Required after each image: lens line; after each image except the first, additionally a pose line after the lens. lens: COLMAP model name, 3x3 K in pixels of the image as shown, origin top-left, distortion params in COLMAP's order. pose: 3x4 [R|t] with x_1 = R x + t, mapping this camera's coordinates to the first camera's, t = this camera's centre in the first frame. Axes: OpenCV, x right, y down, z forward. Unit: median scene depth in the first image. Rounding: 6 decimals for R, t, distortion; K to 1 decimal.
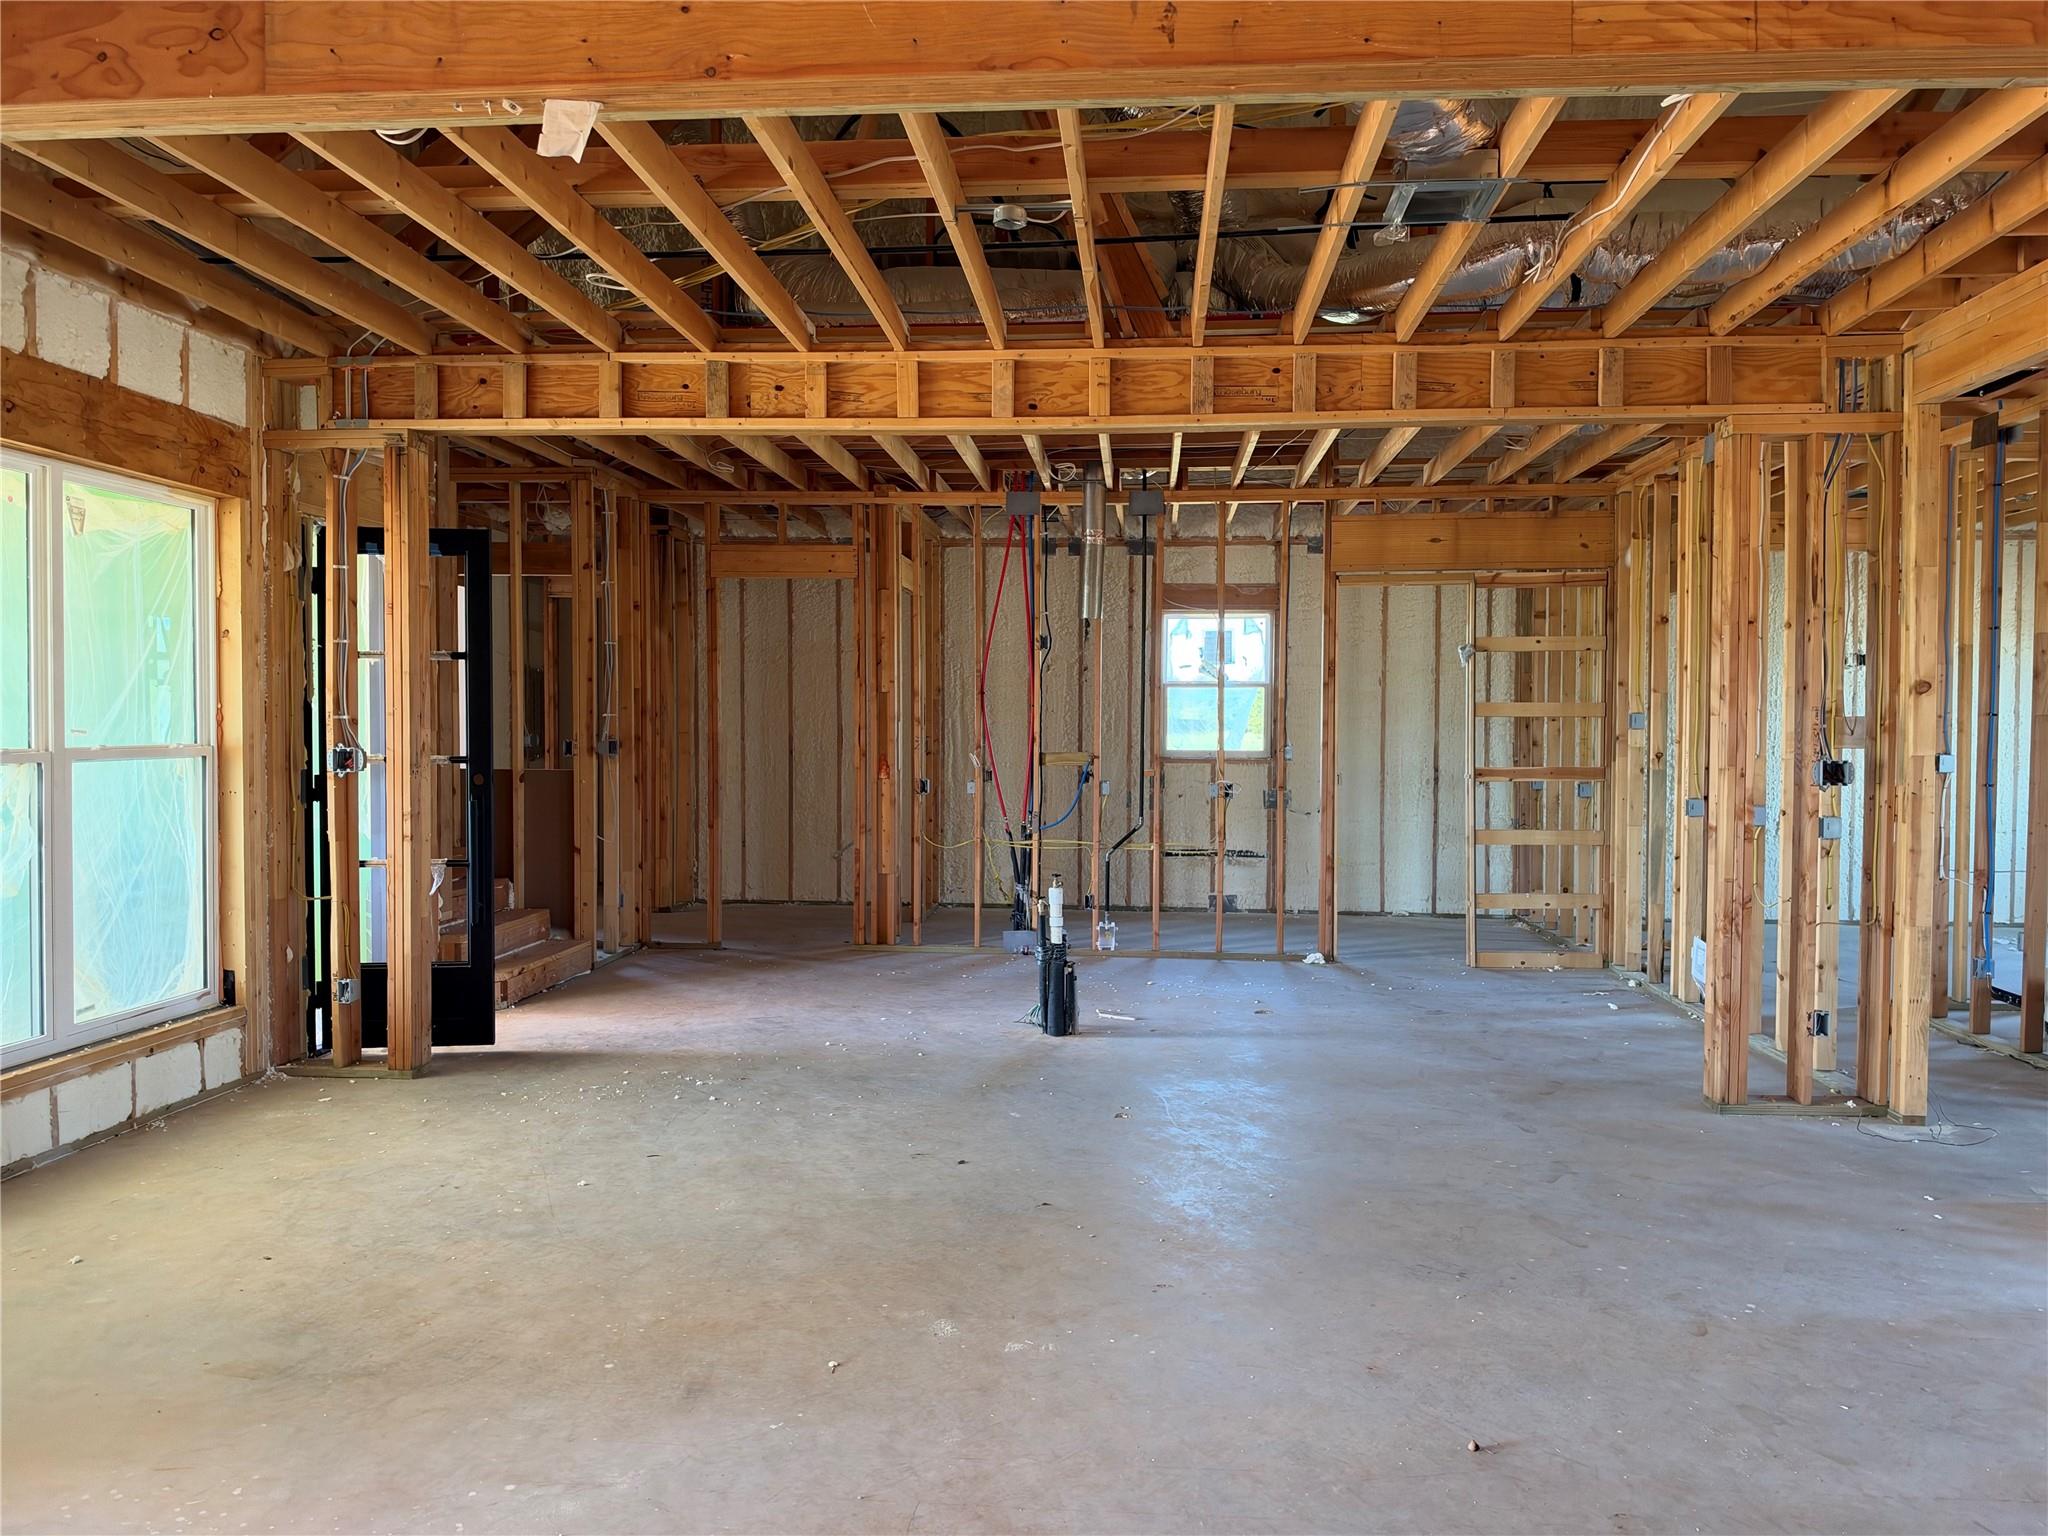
lens RADIAL K [[1472.4, 0, 1025.0], [0, 1472.4, 766.5], [0, 0, 1]] dist [0.037860, -0.001584]
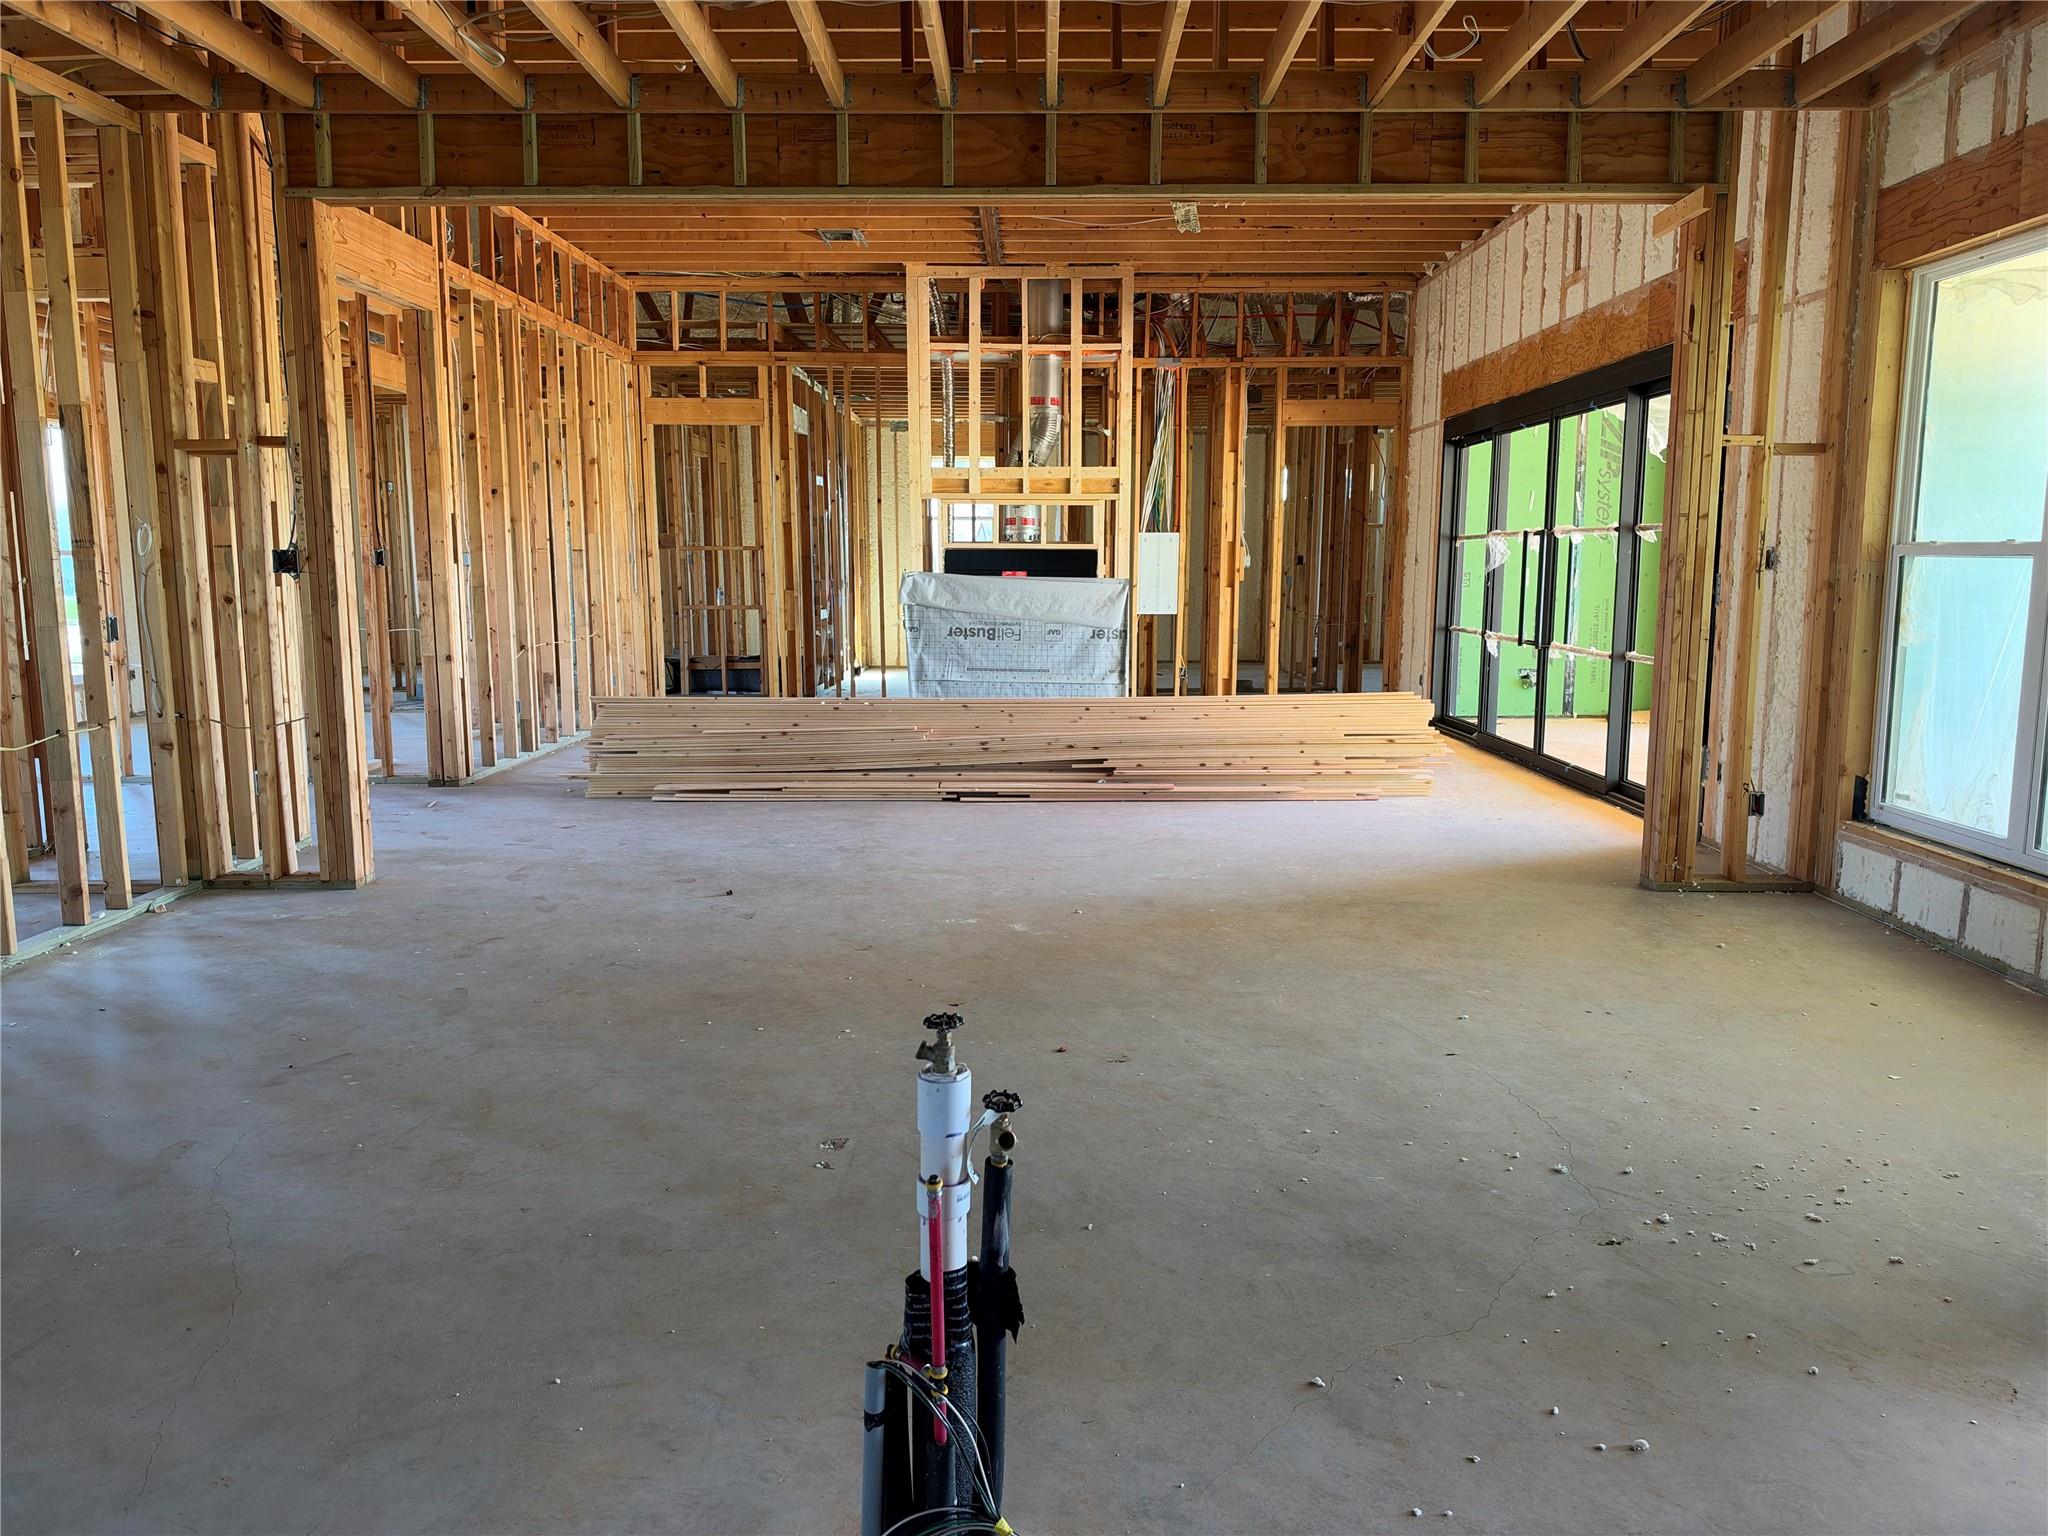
lens RADIAL K [[1472.4, 0, 1024.6], [0, 1472.4, 768.2], [0, 0, 1]] dist [0.037860, -0.001584]
pose [[-0.997026, 0.005784, -0.076848, 0.041906], [-0.007214, 0.985795, 0.167799, -0.021394], [0.076727, 0.167854, -0.982821, 1.950305]]
